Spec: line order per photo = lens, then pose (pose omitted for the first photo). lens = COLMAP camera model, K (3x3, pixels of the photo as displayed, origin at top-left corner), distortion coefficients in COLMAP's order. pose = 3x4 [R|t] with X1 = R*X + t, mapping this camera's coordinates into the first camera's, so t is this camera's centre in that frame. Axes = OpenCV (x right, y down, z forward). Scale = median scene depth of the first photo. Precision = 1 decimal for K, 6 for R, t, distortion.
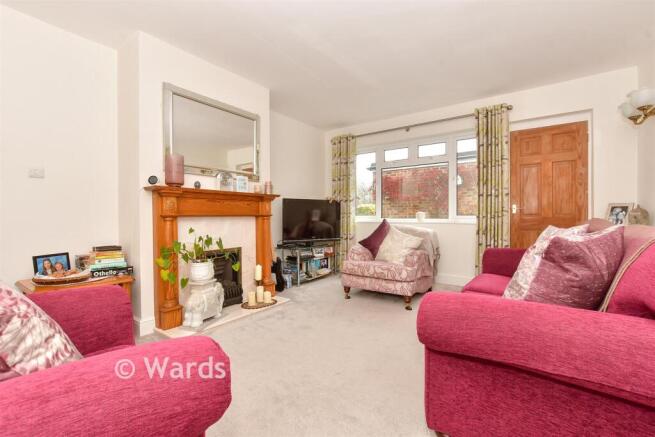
lens RADIAL K [[295.8, 0, 321.5], [0, 295.8, 219.0], [0, 0, 1]] dist [0.000344, -0.000165]
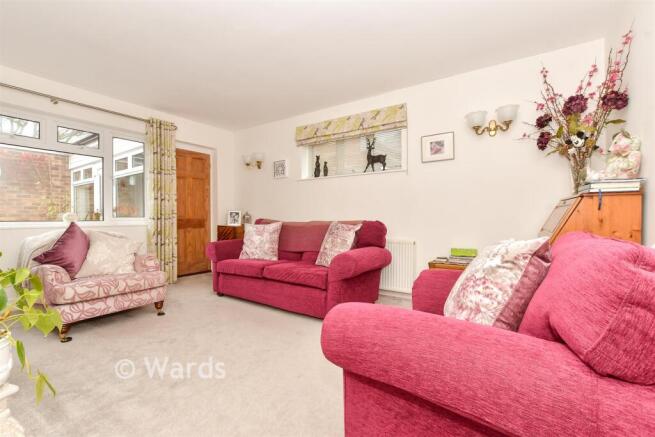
lens RADIAL K [[295.8, 0, 322.0], [0, 295.8, 218.3], [0, 0, 1]] dist [0.000344, -0.000165]
pose [[-0.015716, 0.002537, 0.999873, -0.567304], [0.010174, 0.999945, -0.002378, 0.001020], [-0.999825, 0.010135, -0.015741, 0.417476]]
